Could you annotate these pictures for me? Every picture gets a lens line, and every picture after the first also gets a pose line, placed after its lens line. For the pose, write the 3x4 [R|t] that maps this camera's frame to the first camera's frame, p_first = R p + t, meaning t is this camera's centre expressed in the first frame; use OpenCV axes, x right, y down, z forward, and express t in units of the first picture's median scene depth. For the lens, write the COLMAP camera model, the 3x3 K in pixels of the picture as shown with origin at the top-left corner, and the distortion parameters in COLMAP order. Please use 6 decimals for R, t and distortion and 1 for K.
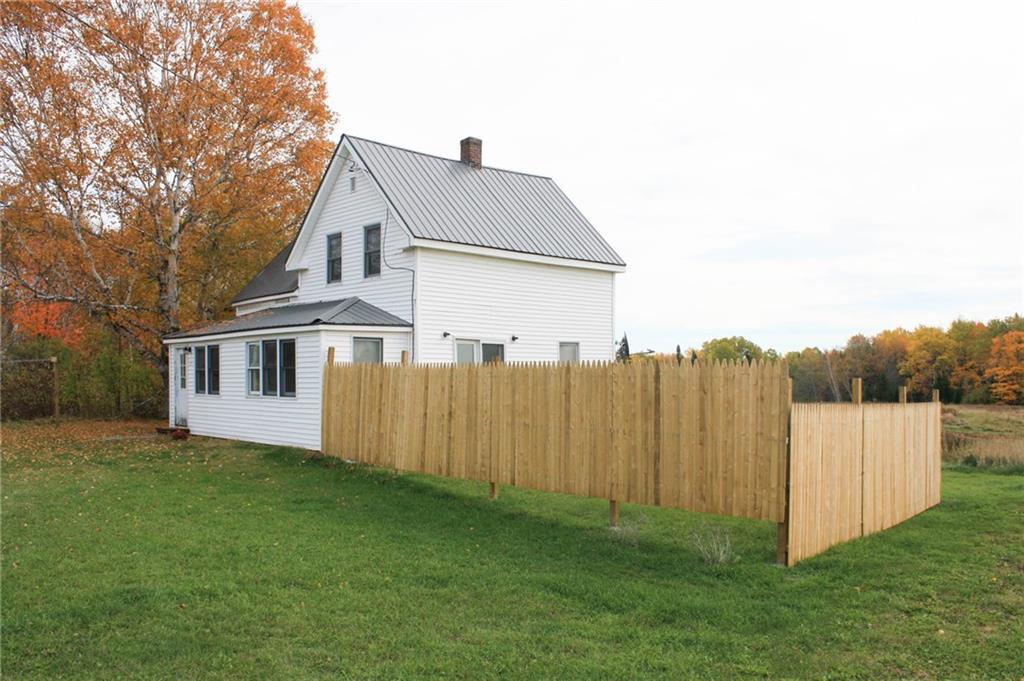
lens RADIAL K [[860.4, 0, 511.8], [0, 860.4, 344.0], [0, 0, 1]] dist [-0.143599, 0.126252]
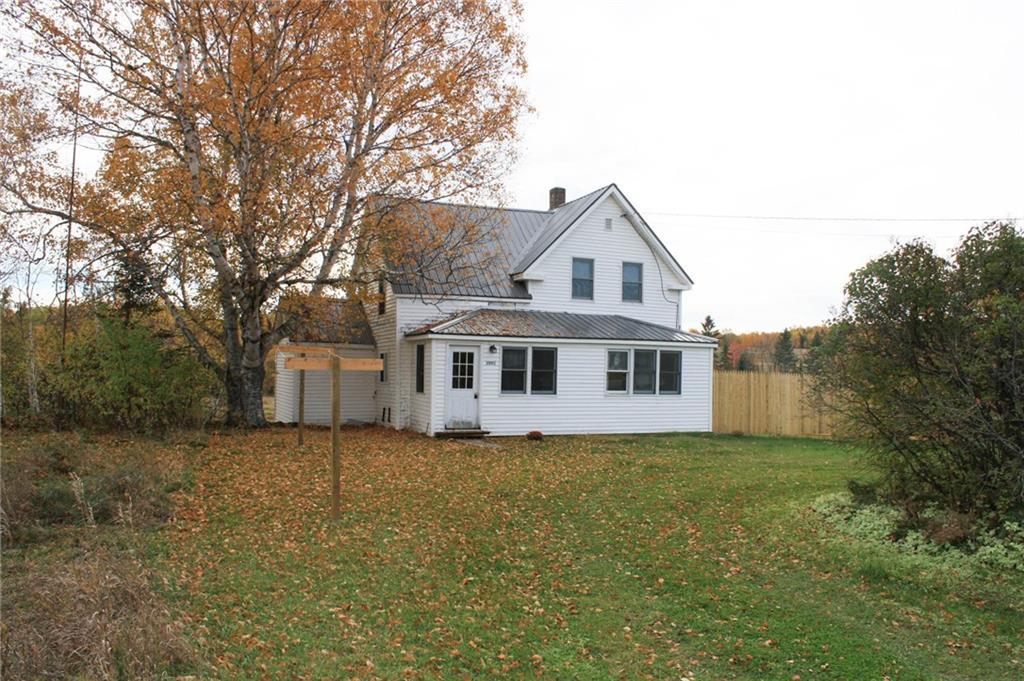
lens RADIAL K [[860.4, 0, 514.8], [0, 860.4, 339.2], [0, 0, 1]] dist [-0.143599, 0.126252]
pose [[0.332583, 0.039540, 0.942245, -1.554070], [-0.055817, 0.998194, -0.022187, 0.018999], [-0.941421, -0.045215, 0.334190, 0.769915]]
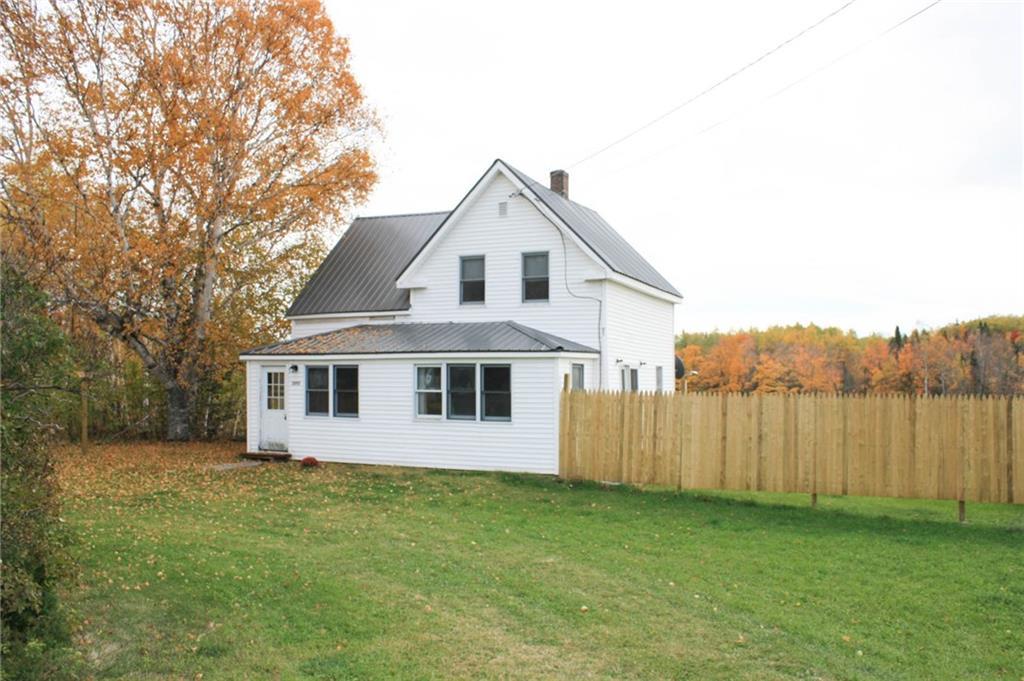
lens RADIAL K [[860.4, 0, 513.8], [0, 860.4, 335.1], [0, 0, 1]] dist [-0.143599, 0.126252]
pose [[0.920144, 0.025452, 0.390751, -0.627968], [-0.020554, 0.999649, -0.016711, -0.022535], [-0.391039, 0.007344, 0.920345, 0.057422]]
